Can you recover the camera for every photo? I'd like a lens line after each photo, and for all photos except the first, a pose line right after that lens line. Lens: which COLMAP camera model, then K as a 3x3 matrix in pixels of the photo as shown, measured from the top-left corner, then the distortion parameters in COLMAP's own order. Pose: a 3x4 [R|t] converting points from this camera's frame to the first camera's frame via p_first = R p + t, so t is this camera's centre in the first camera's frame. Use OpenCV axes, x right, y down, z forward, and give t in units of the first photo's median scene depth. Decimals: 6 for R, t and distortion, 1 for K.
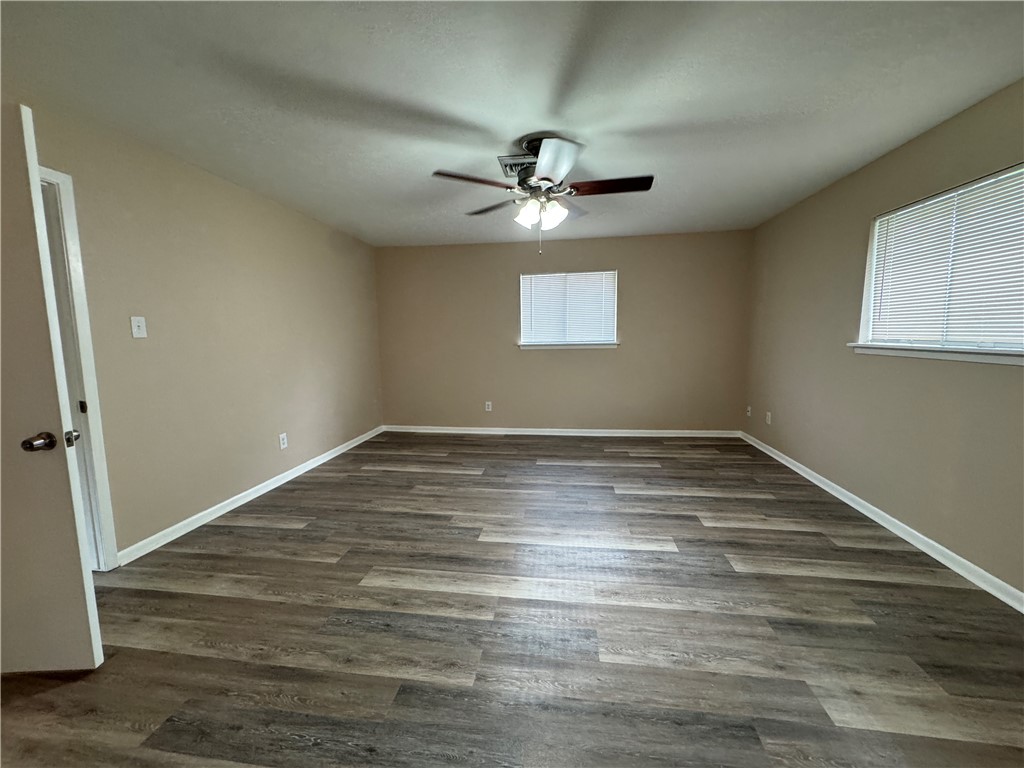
lens RADIAL K [[411.5, 0, 510.0], [0, 411.5, 383.4], [0, 0, 1]] dist [0.001135, 0.000340]
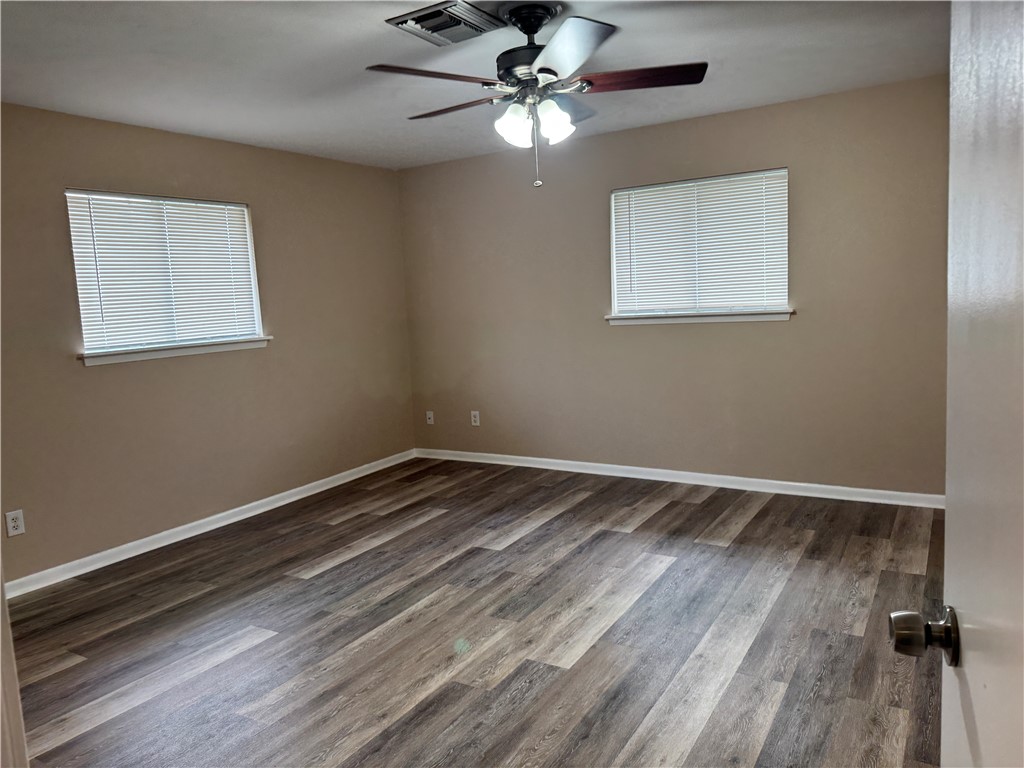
lens RADIAL K [[720.7, 0, 508.3], [0, 720.7, 394.8], [0, 0, 1]] dist [0.041628, -0.048620]
pose [[0.399678, -0.131331, 0.907199, -1.093578], [0.152691, 0.985395, 0.075382, -0.099093], [-0.903849, 0.108393, 0.413893, 0.675302]]
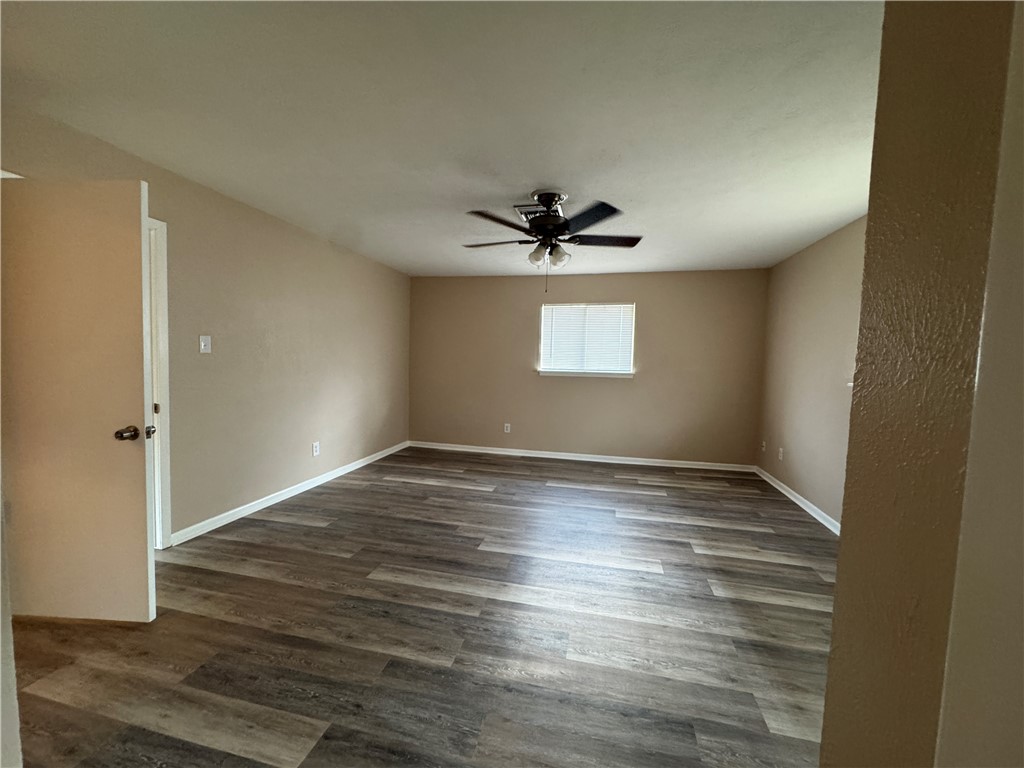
lens RADIAL K [[411.5, 0, 509.9], [0, 411.5, 383.3], [0, 0, 1]] dist [0.001135, 0.000340]
pose [[0.995481, 0.044031, -0.084137, 0.087720], [-0.048767, 0.997290, -0.055089, -0.000180], [0.081483, 0.058943, 0.994930, -0.114130]]
